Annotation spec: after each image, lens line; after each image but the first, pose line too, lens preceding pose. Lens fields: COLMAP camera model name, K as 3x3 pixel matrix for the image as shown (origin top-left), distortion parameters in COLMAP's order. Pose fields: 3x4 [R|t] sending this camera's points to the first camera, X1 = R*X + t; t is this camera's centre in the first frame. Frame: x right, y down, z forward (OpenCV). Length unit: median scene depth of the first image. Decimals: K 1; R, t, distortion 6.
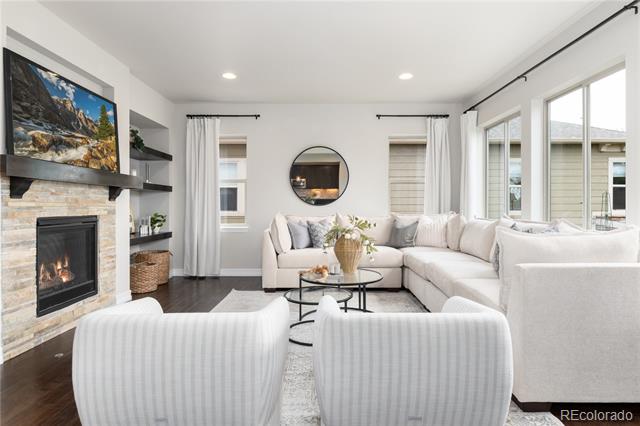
lens RADIAL K [[355.8, 0, 320.3], [0, 355.8, 208.2], [0, 0, 1]] dist [-0.006733, -0.002523]
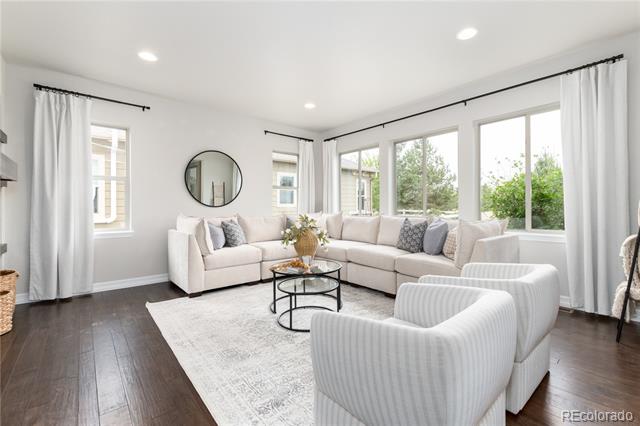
lens RADIAL K [[280.5, 0, 328.8], [0, 280.5, 208.4], [0, 0, 1]] dist [-0.001819, 0.000288]
pose [[0.748432, -0.002510, 0.663206, -0.429184], [0.005896, 0.999979, -0.002869, 0.002341], [-0.663185, 0.006058, 0.748431, 0.224319]]
